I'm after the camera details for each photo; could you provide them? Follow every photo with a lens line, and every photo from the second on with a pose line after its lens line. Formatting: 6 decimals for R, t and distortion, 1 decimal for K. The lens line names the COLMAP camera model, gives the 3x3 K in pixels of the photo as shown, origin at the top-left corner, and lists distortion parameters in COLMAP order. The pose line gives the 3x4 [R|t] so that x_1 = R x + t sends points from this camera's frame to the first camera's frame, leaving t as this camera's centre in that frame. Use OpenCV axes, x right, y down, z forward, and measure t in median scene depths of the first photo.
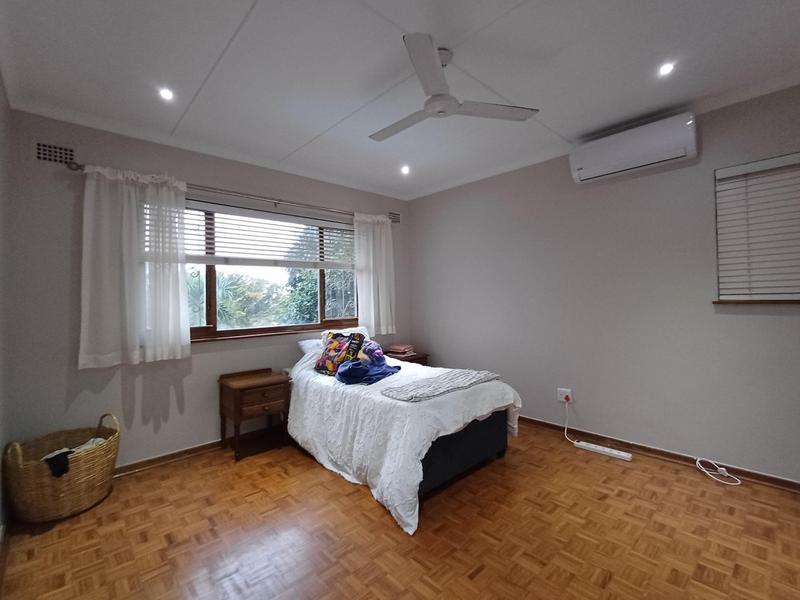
lens RADIAL K [[360.0, 0, 400.9], [0, 360.0, 298.9], [0, 0, 1]] dist [-0.000390, 0.000799]
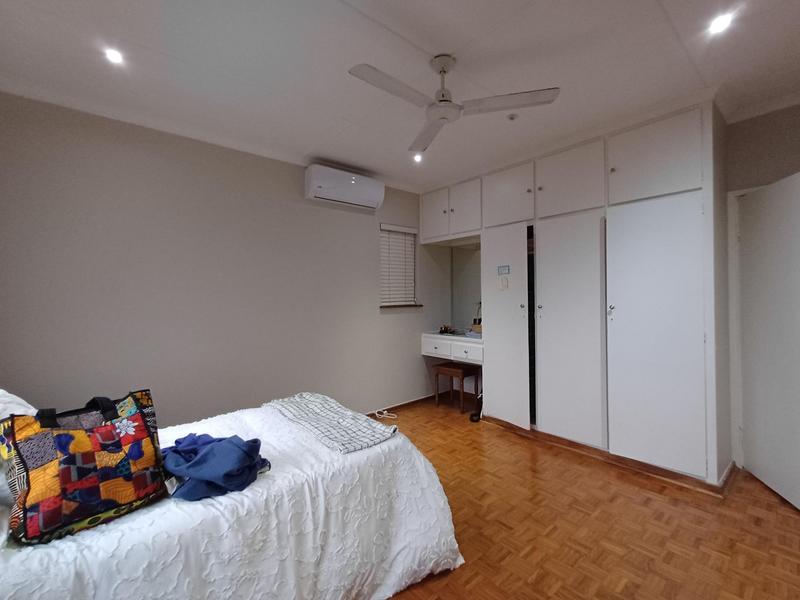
lens RADIAL K [[360.0, 0, 400.8], [0, 360.0, 297.3], [0, 0, 1]] dist [-0.000390, 0.000799]
pose [[0.054117, 0.007967, 0.998503, -0.632245], [0.004901, 0.999954, -0.008244, -0.017260], [-0.998523, 0.005340, 0.054075, 0.763037]]
